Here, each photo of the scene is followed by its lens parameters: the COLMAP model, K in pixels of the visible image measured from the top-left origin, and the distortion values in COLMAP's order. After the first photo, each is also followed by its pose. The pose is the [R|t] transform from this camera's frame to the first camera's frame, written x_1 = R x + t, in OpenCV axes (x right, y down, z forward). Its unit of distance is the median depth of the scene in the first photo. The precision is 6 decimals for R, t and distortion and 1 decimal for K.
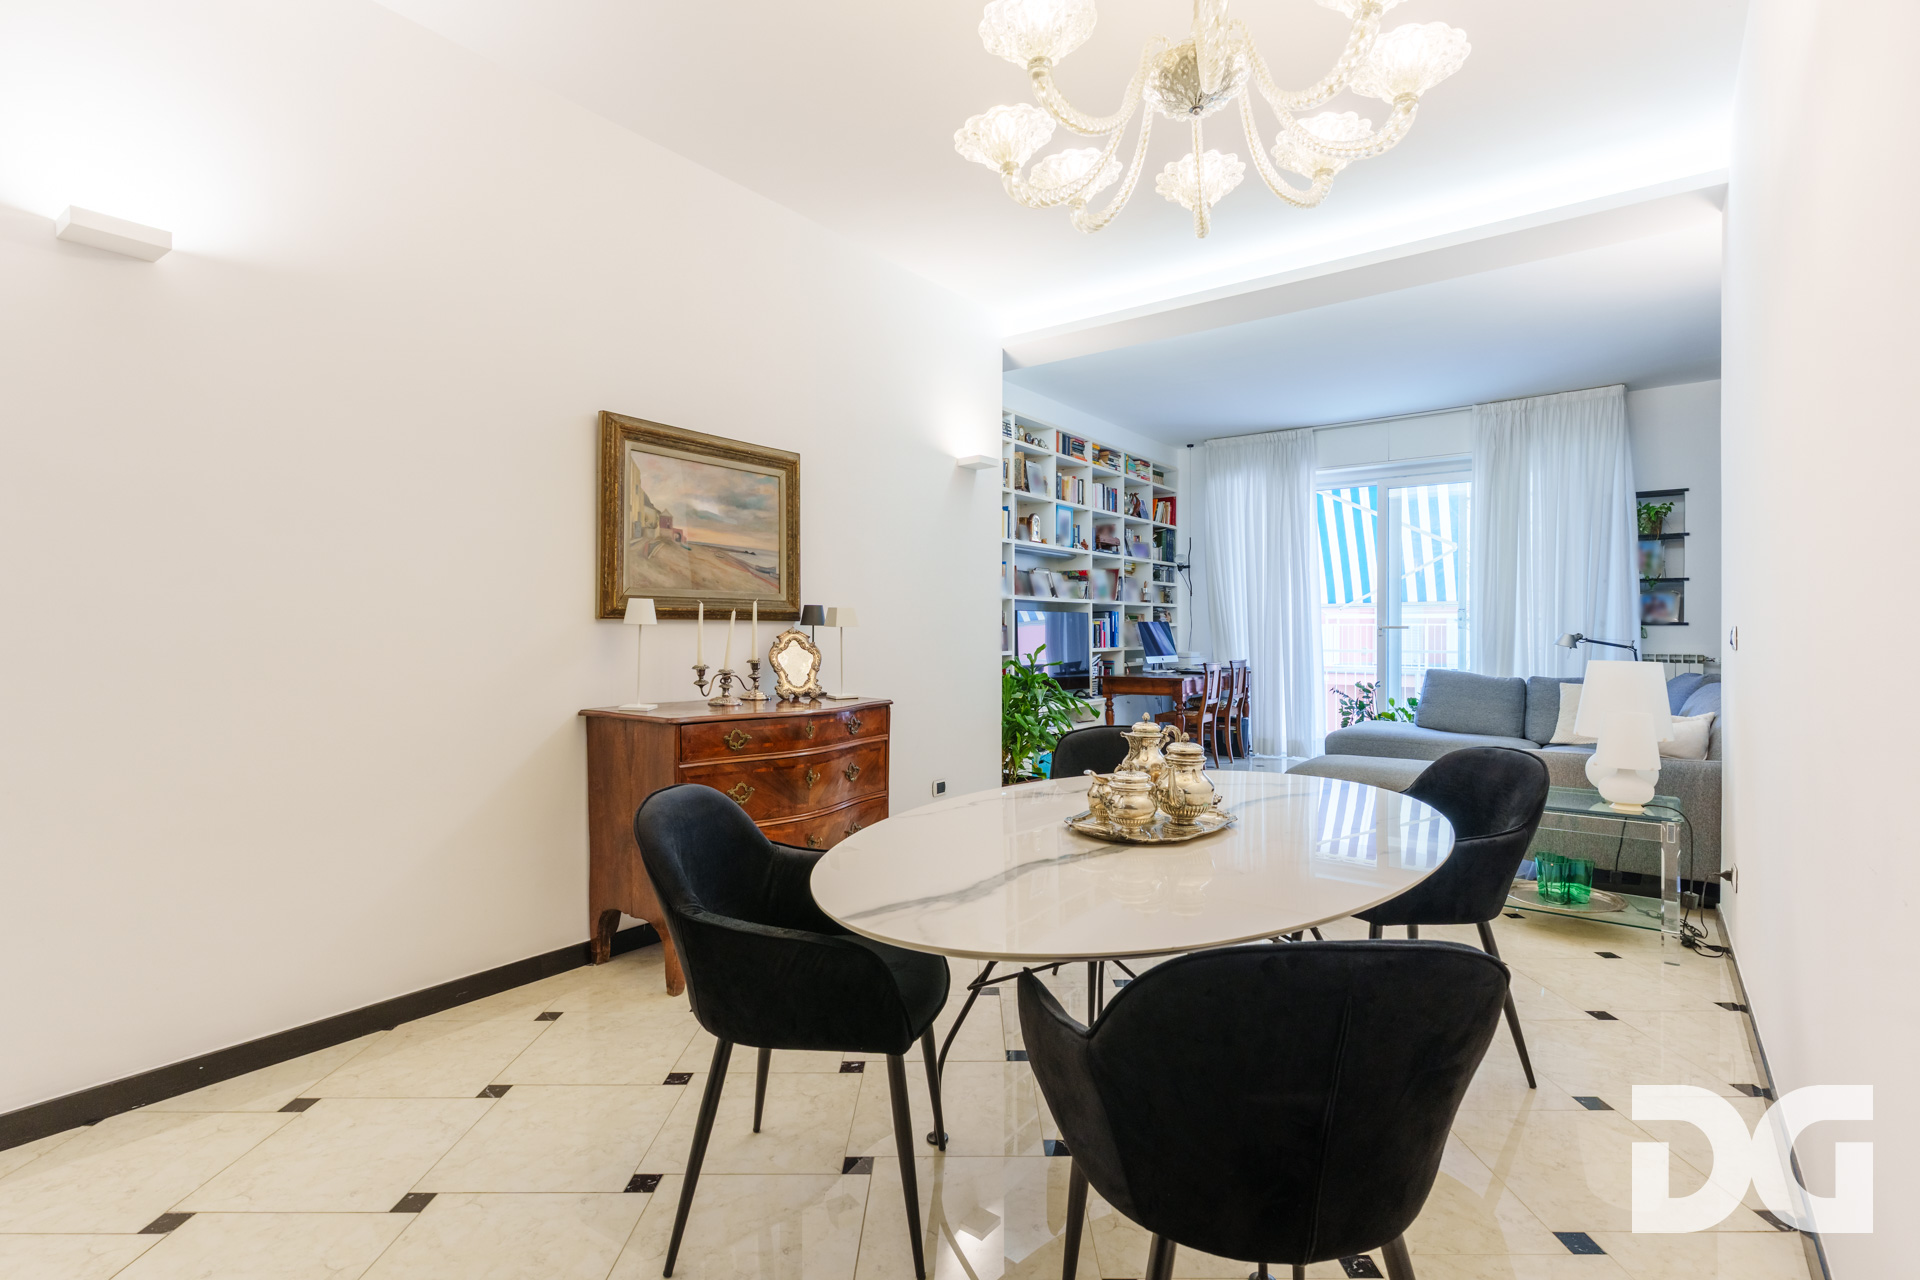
lens RADIAL K [[912.7, 0, 960.0], [0, 912.7, 640.0], [0, 0, 1]] dist [0.050976, -0.000407]
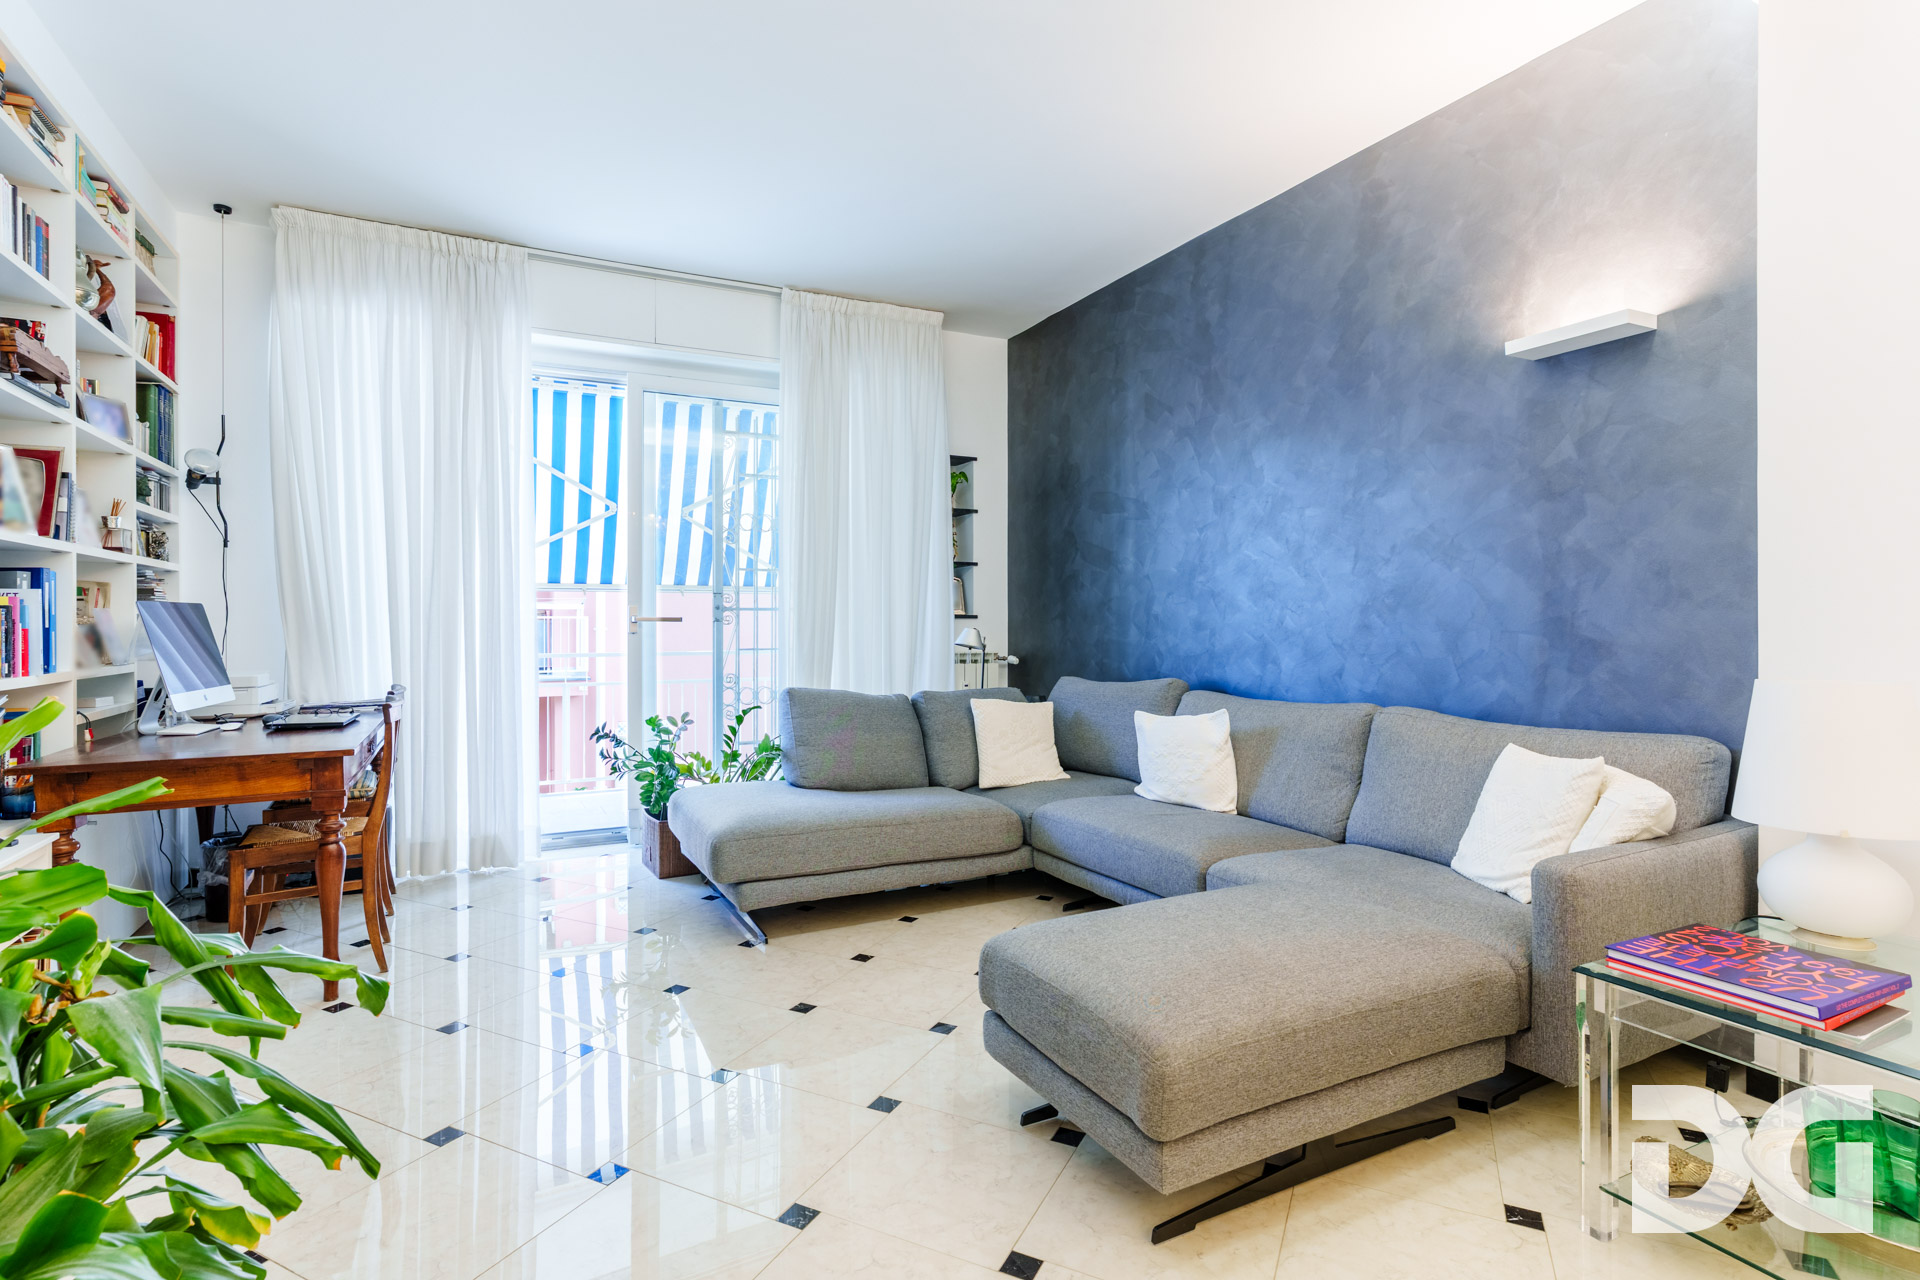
lens RADIAL K [[941.7, 0, 948.2], [0, 941.7, 610.8], [0, 0, 1]] dist [-0.001881, -0.000733]
pose [[0.441396, 0.010268, 0.897254, -0.001317], [0.008481, 0.999842, -0.015614, -0.007052], [-0.897272, 0.014501, 0.441239, 0.522204]]
